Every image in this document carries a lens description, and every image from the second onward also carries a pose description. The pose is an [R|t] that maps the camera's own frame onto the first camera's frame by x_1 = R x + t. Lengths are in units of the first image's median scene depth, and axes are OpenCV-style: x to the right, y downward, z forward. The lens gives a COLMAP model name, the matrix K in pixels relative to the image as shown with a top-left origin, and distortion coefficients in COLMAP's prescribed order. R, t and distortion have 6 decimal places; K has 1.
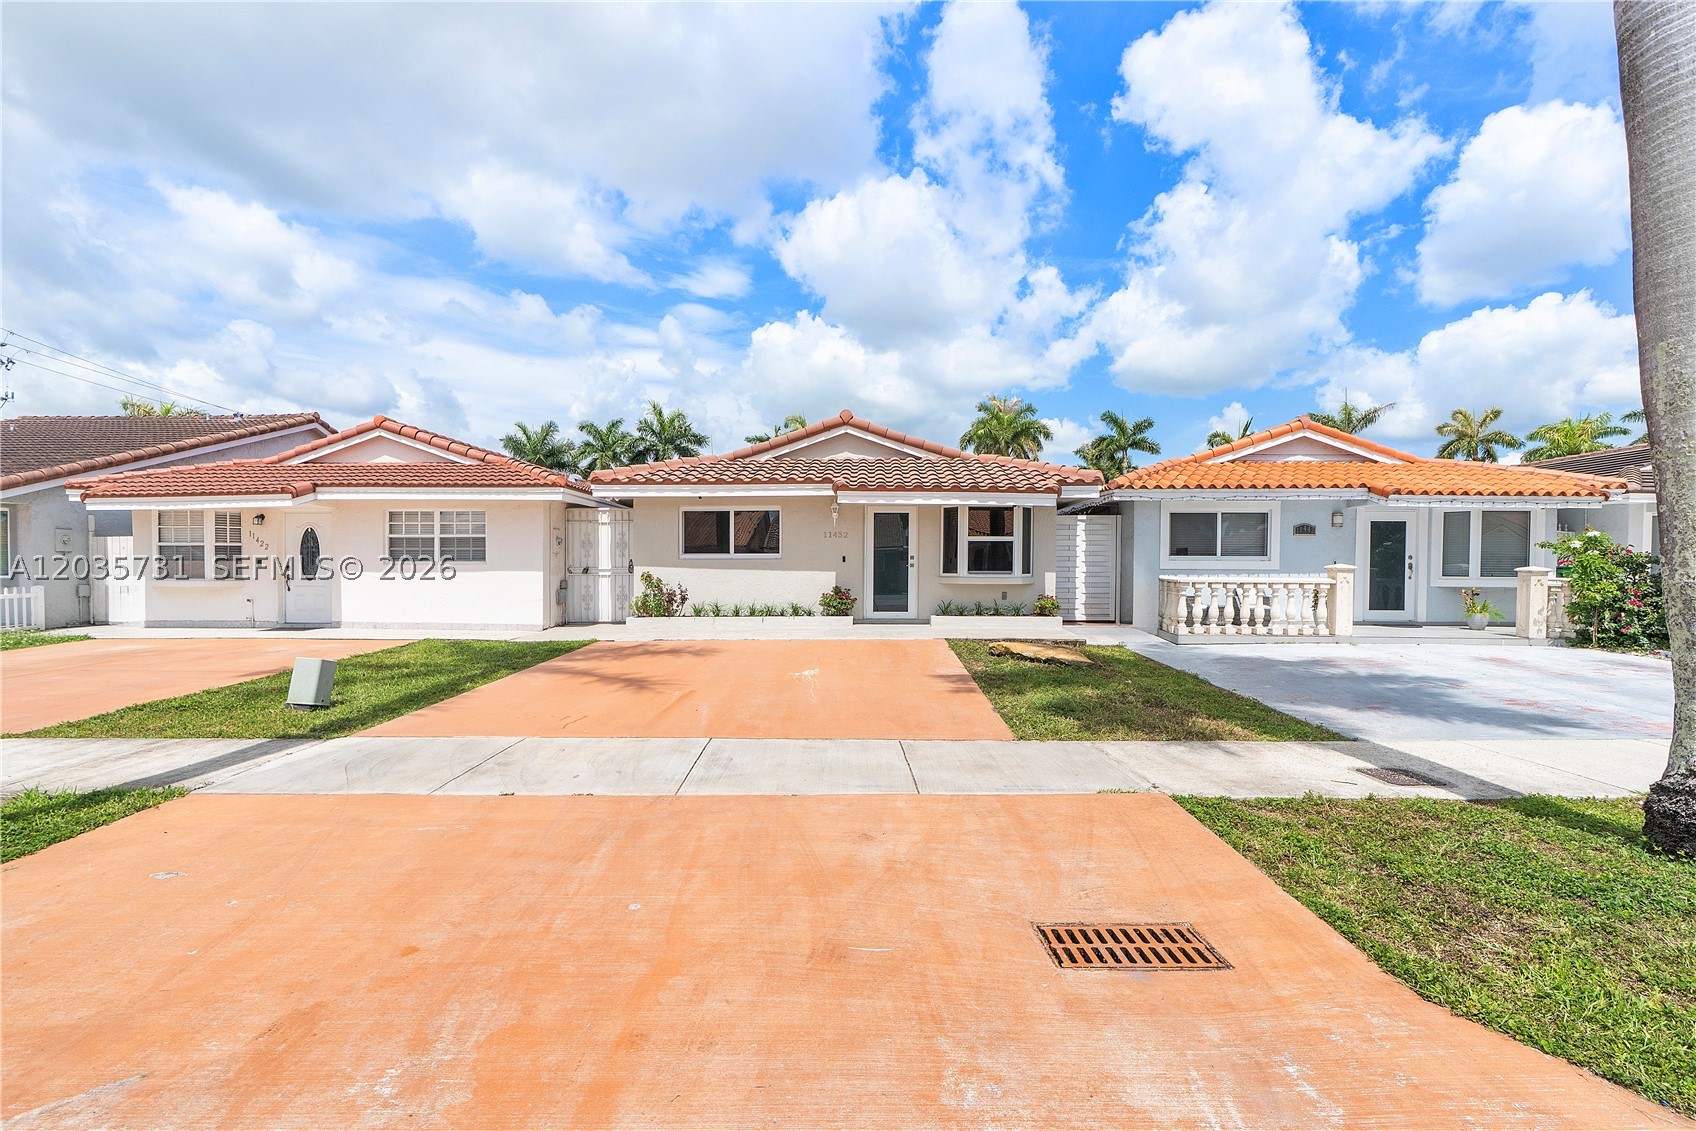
lens RADIAL K [[767.4, 0, 826.9], [0, 767.4, 579.9], [0, 0, 1]] dist [-0.007311, 0.003791]
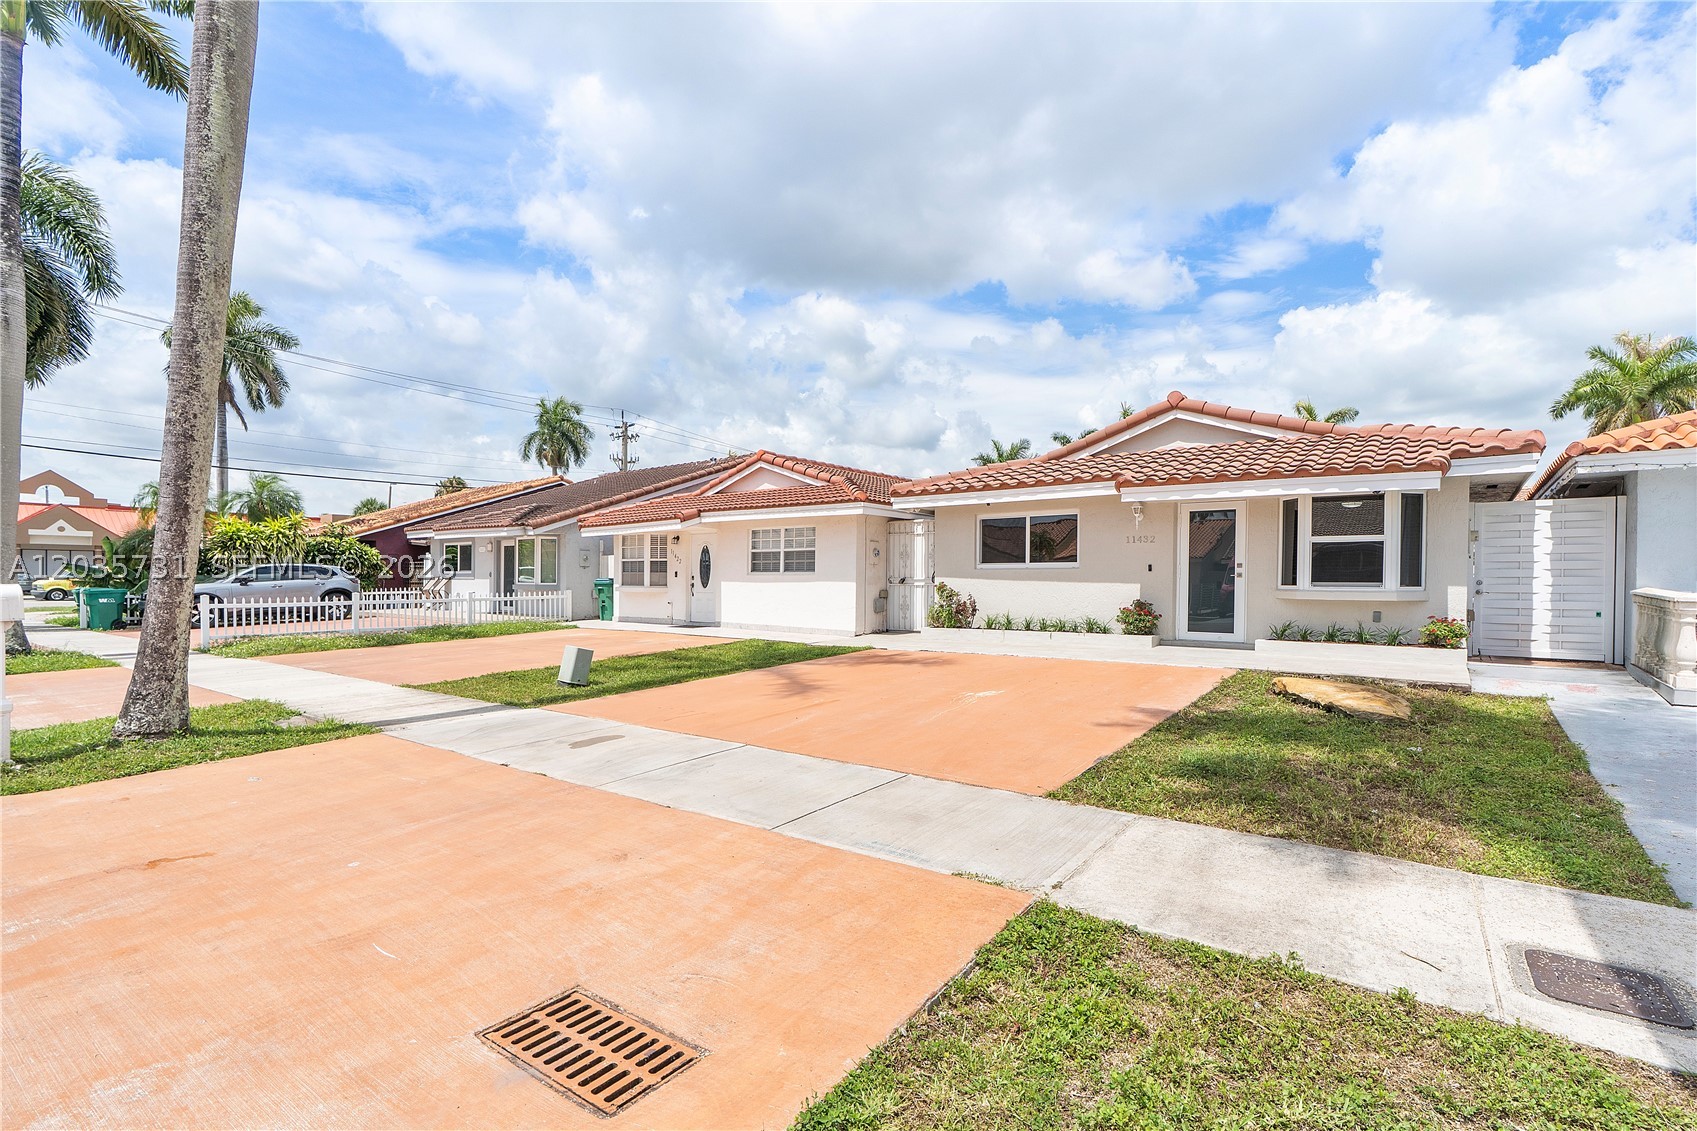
lens RADIAL K [[775.1, 0, 850.4], [0, 775.1, 575.5], [0, 0, 1]] dist [-0.003754, 0.000552]
pose [[0.815390, -0.001212, -0.578910, 0.251354], [-0.012020, 0.999747, -0.019024, 0.001643], [0.578787, 0.022470, 0.815169, 0.116072]]
